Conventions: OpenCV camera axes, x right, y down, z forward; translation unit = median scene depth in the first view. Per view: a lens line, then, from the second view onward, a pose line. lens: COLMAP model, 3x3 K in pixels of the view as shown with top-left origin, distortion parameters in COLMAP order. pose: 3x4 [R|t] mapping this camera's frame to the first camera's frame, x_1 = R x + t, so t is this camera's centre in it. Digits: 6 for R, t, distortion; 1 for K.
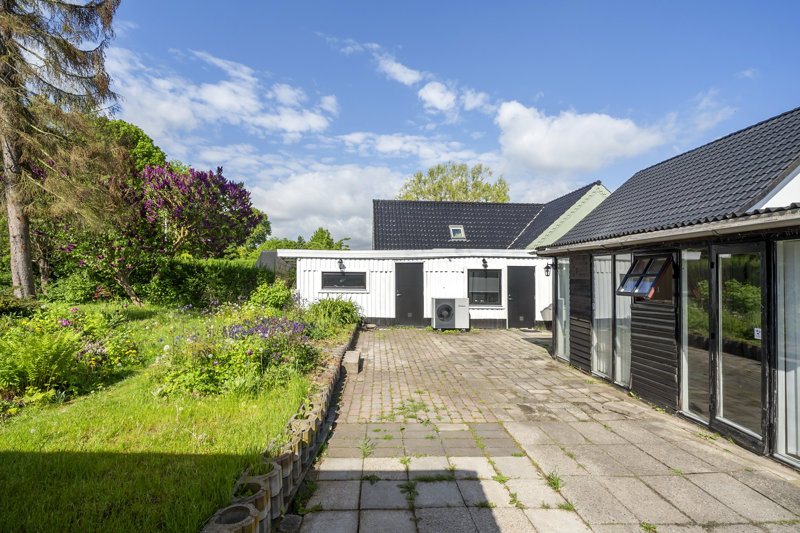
lens RADIAL K [[360.7, 0, 397.7], [0, 360.7, 272.1], [0, 0, 1]] dist [0.002269, 0.000657]
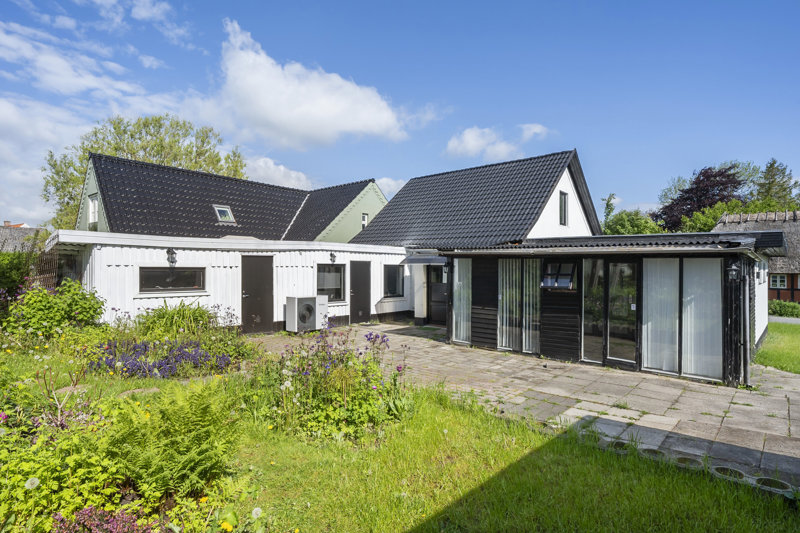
lens RADIAL K [[428.4, 0, 399.2], [0, 428.4, 266.8], [0, 0, 1]] dist [0.002665, -0.000137]
pose [[0.701974, -0.001484, 0.712201, -0.432976], [-0.010278, 0.999873, 0.012214, -0.015813], [-0.712128, -0.015894, 0.701870, 0.095194]]
